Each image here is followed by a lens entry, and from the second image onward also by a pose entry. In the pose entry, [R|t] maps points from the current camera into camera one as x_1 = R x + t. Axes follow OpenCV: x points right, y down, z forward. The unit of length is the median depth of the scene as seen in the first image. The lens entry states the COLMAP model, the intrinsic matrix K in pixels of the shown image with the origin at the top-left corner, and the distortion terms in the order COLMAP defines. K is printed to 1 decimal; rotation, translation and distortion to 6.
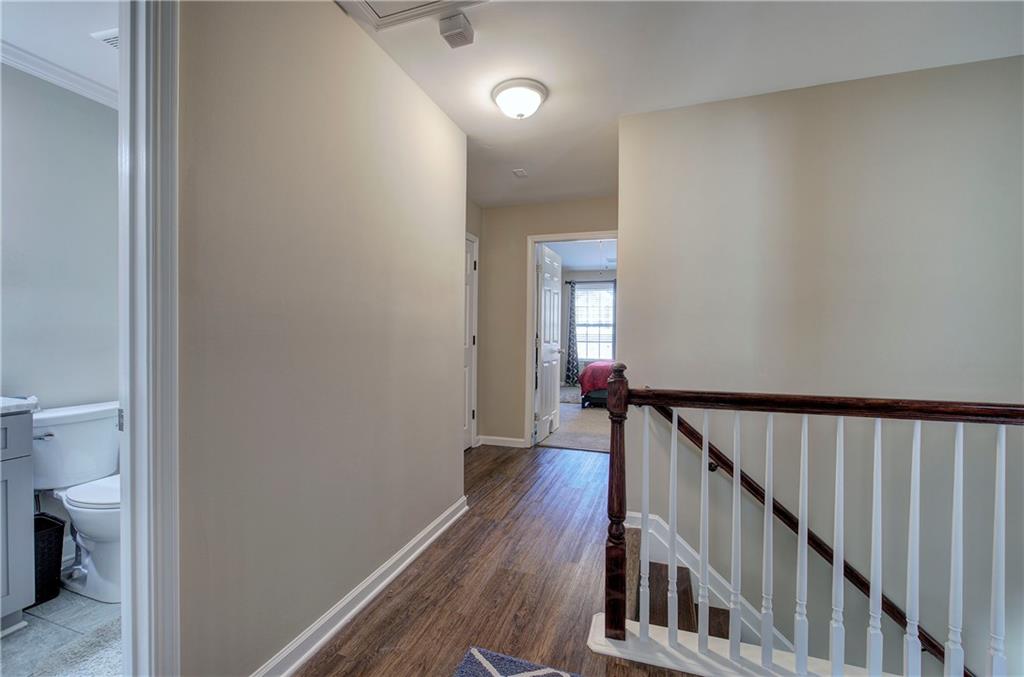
lens RADIAL K [[438.1, 0, 513.1], [0, 438.1, 333.0], [0, 0, 1]] dist [-0.002943, 0.000166]
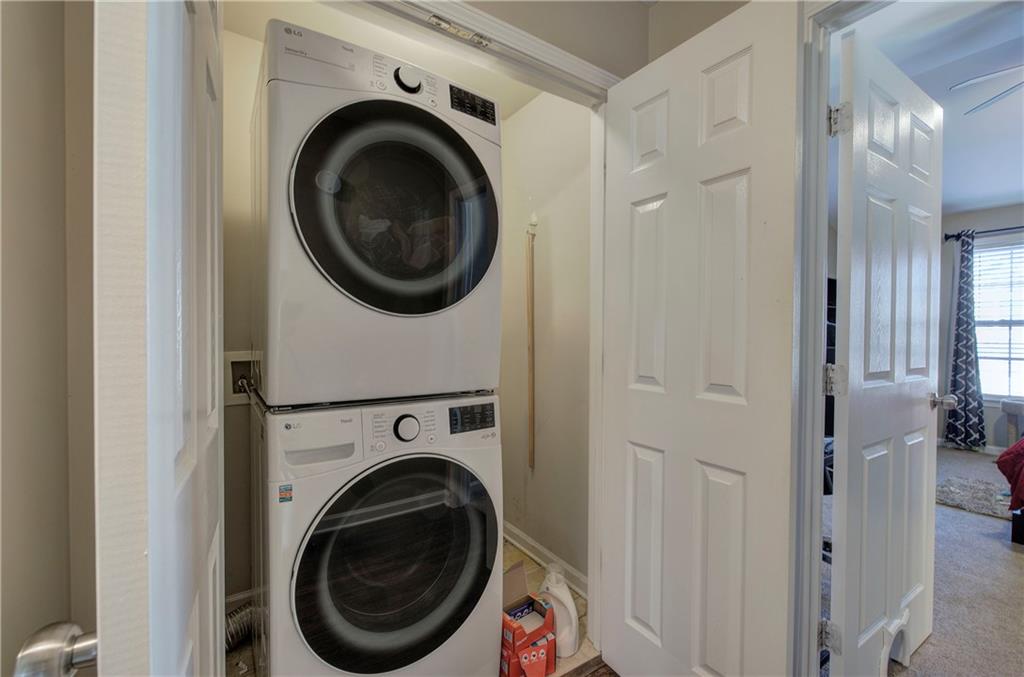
lens RADIAL K [[438.1, 0, 514.1], [0, 438.1, 332.6], [0, 0, 1]] dist [-0.002943, 0.000166]
pose [[0.796158, 0.001590, -0.605086, 0.030415], [-0.006454, 0.999962, -0.005864, -0.002222], [0.605054, 0.008574, 0.796138, 0.313890]]
